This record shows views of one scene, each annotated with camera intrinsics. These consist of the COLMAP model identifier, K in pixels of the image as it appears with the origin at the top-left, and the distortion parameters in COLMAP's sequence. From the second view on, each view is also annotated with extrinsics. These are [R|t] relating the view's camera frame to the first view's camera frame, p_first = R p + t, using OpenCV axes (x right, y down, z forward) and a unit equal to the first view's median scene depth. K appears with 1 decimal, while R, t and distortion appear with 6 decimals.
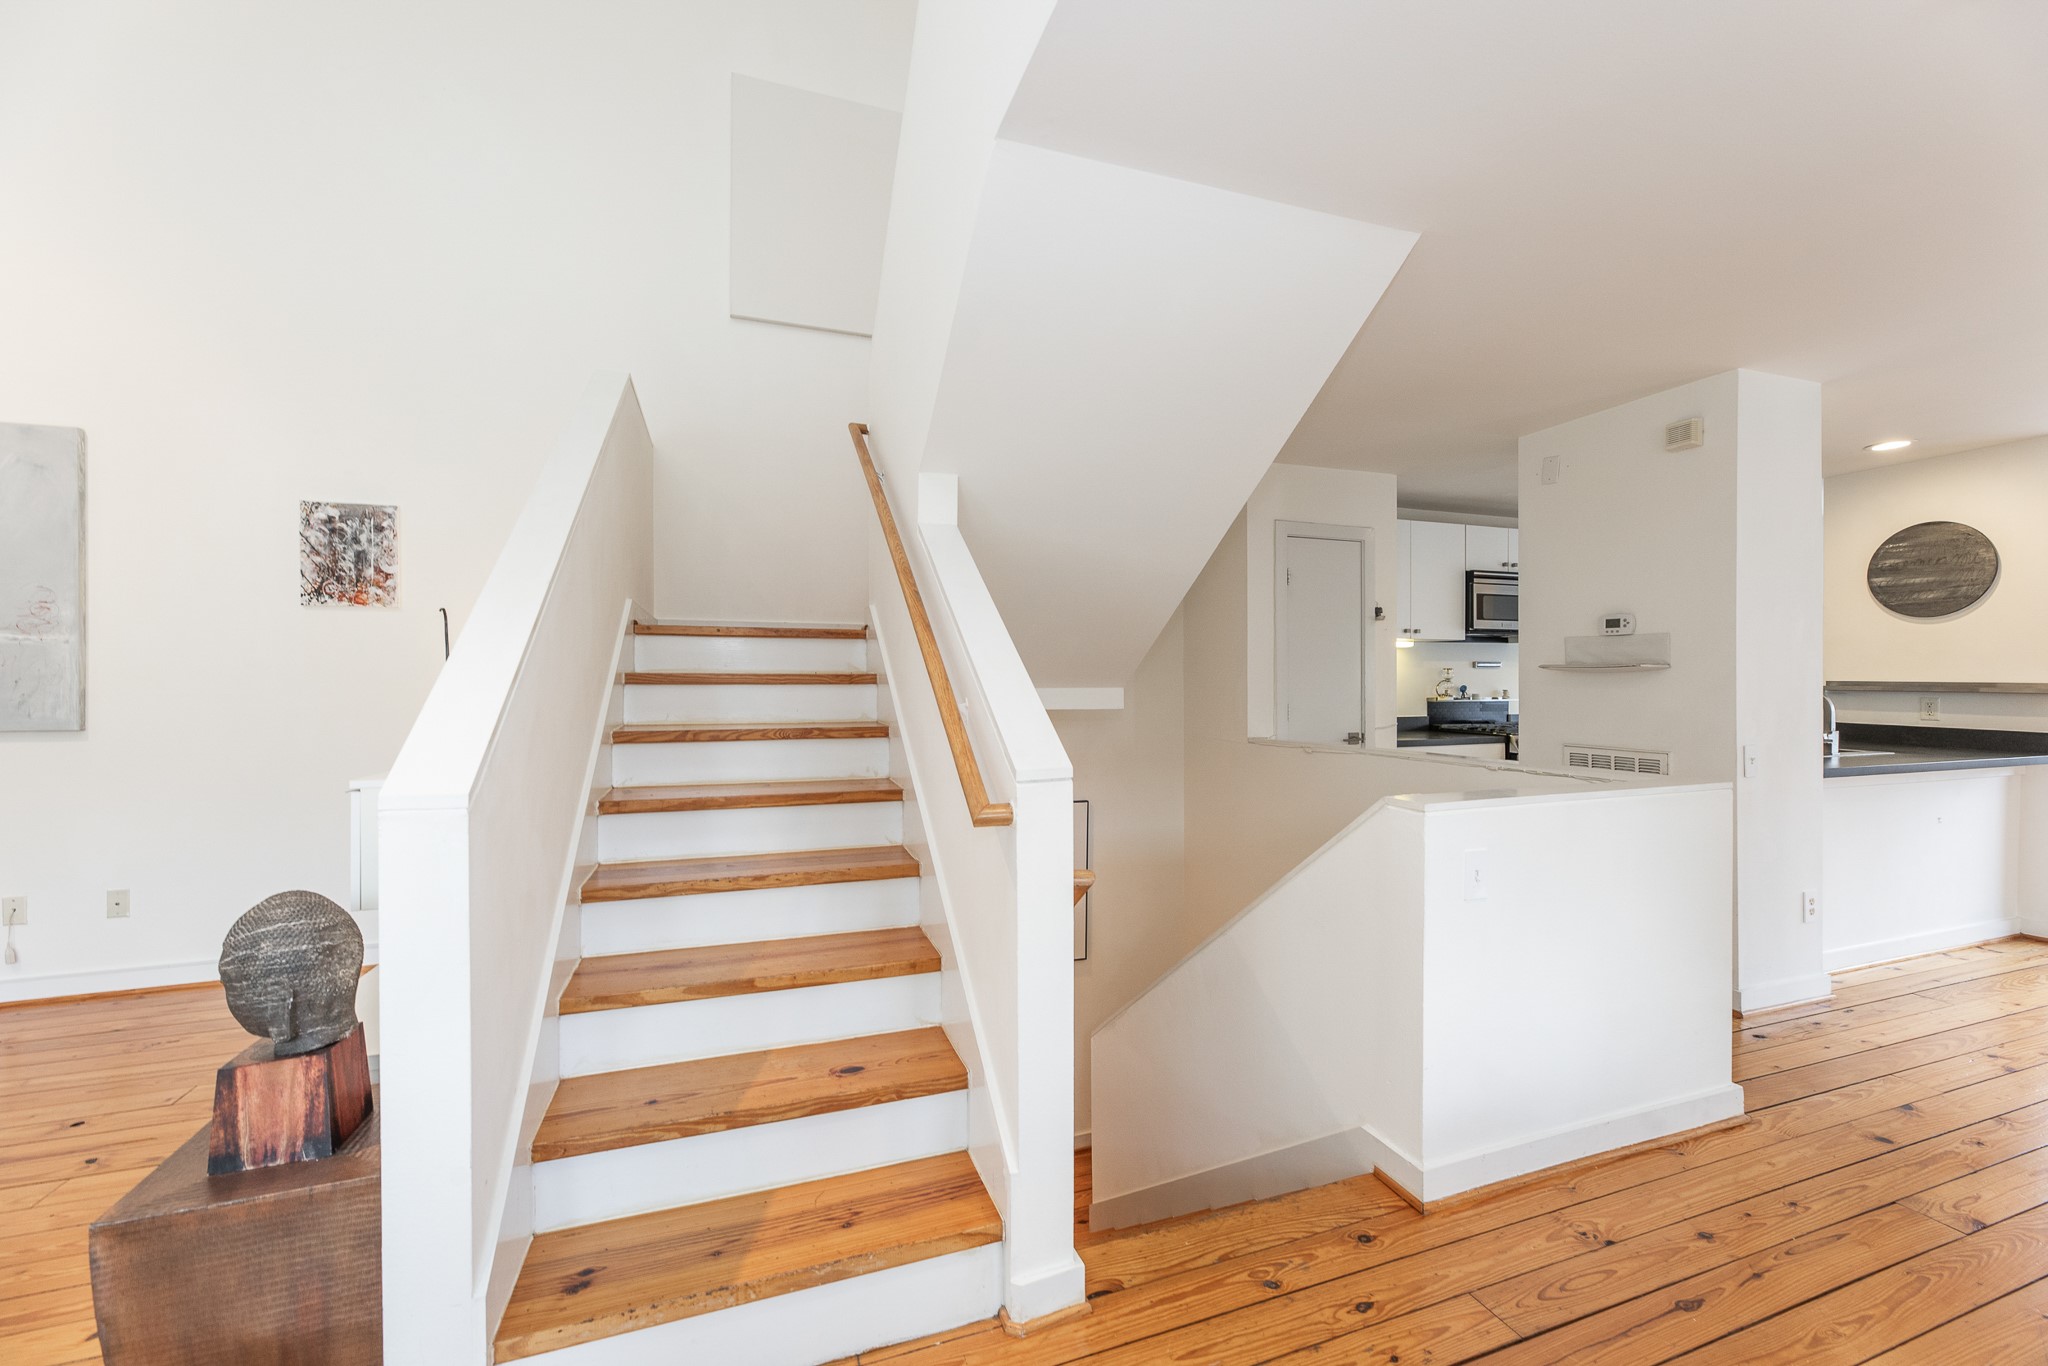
lens RADIAL K [[808.4, 0, 1007.4], [0, 808.4, 674.0], [0, 0, 1]] dist [-0.004308, 0.000512]
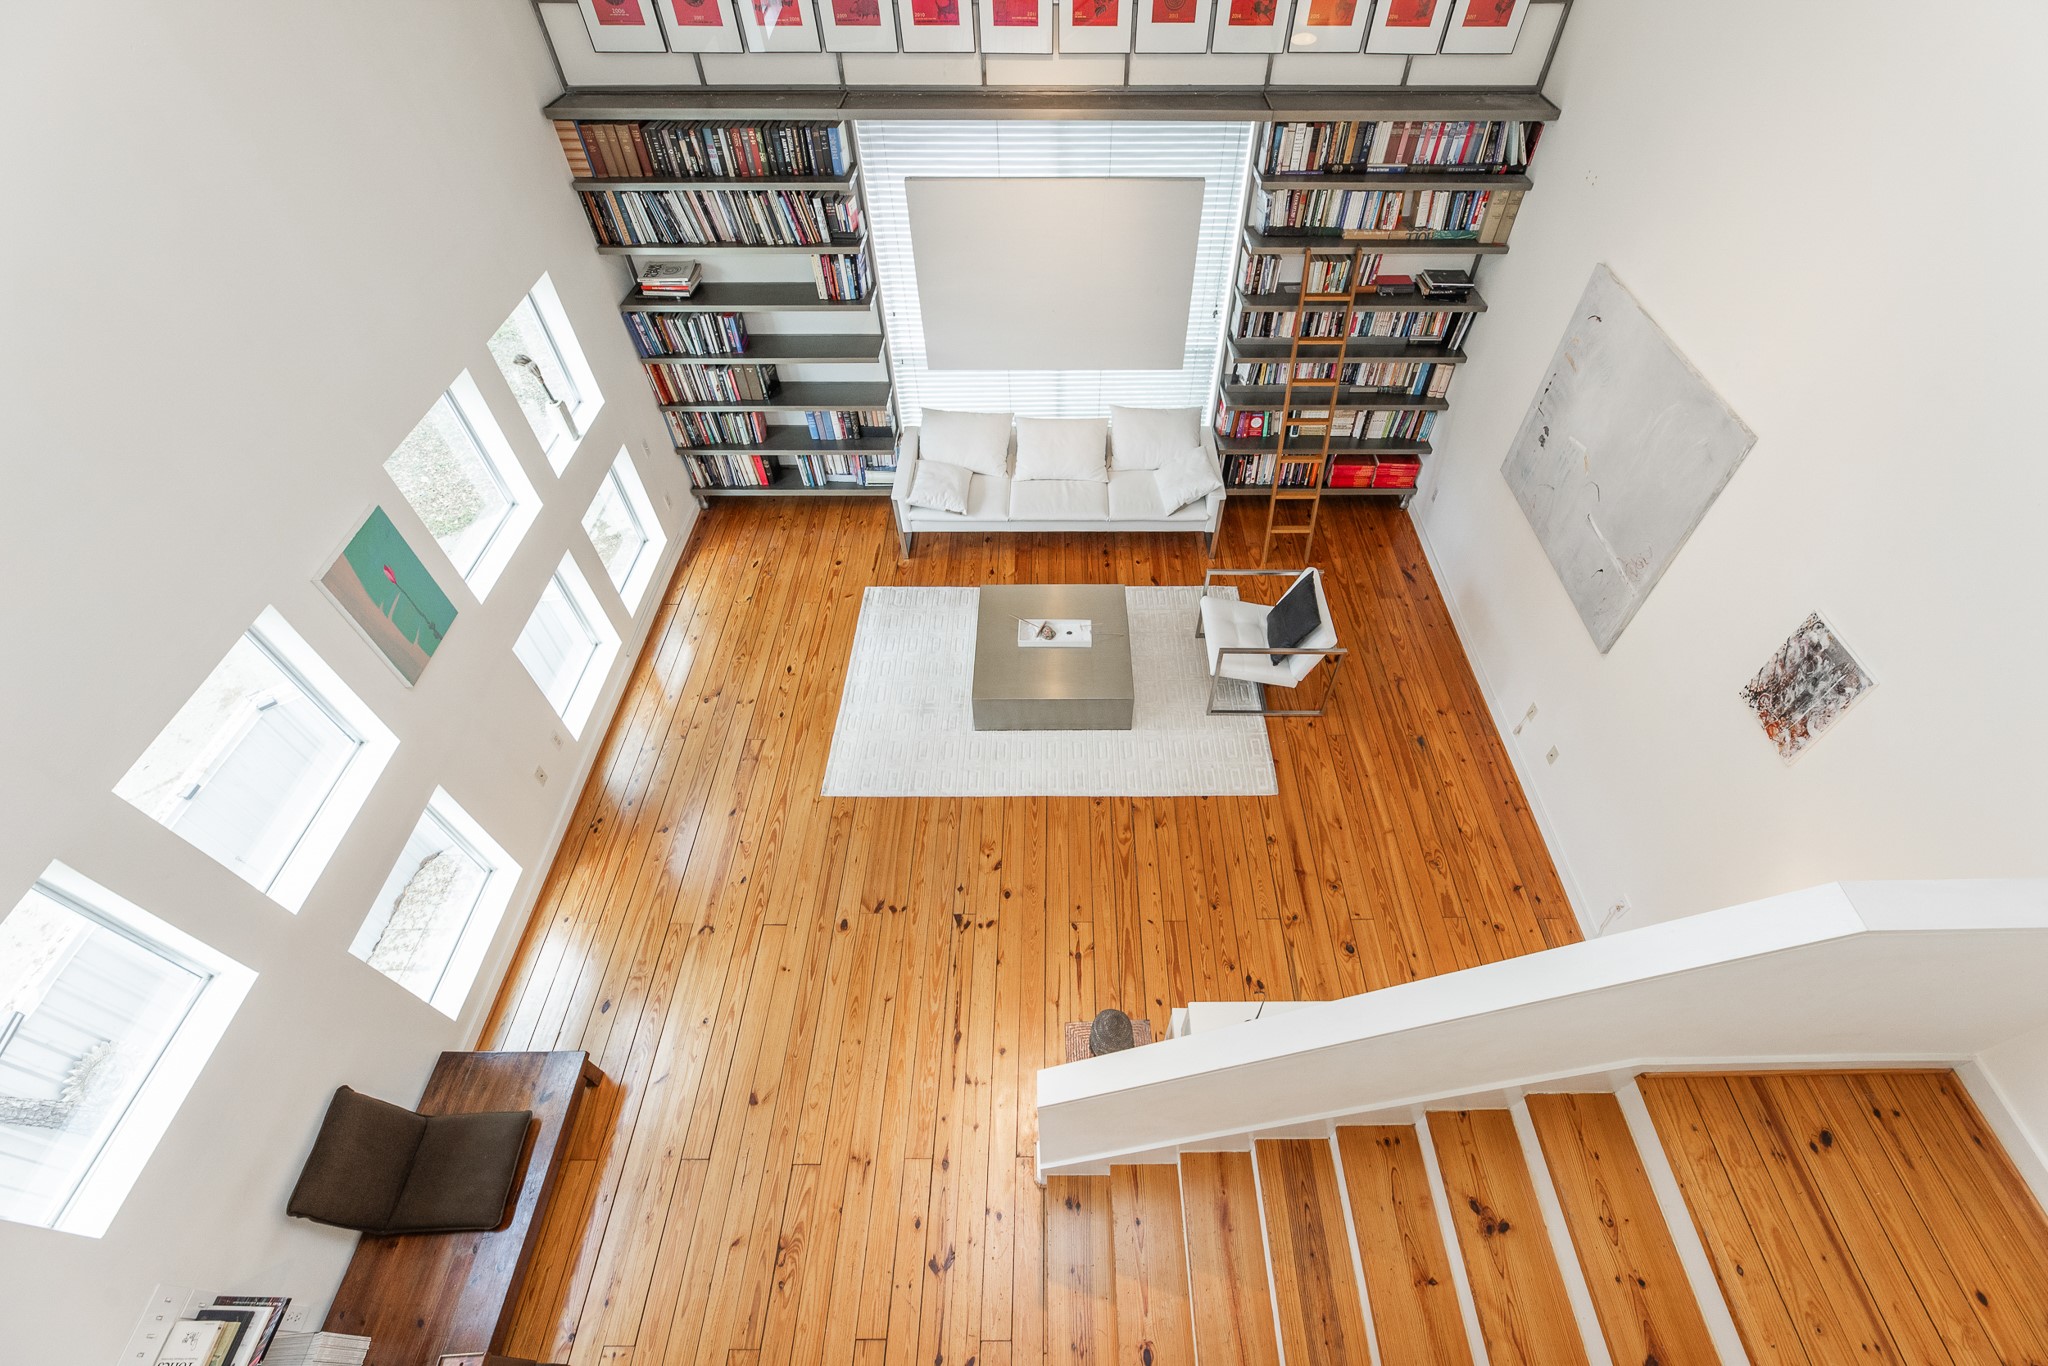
lens RADIAL K [[854.3, 0, 1052.0], [0, 854.3, 730.7], [0, 0, 1]] dist [-0.004377, -0.000540]
pose [[-0.332288, 0.736959, -0.588623, -0.006817], [0.000094, 0.624110, 0.781336, -0.811337], [0.943178, 0.259573, -0.207454, 0.463196]]
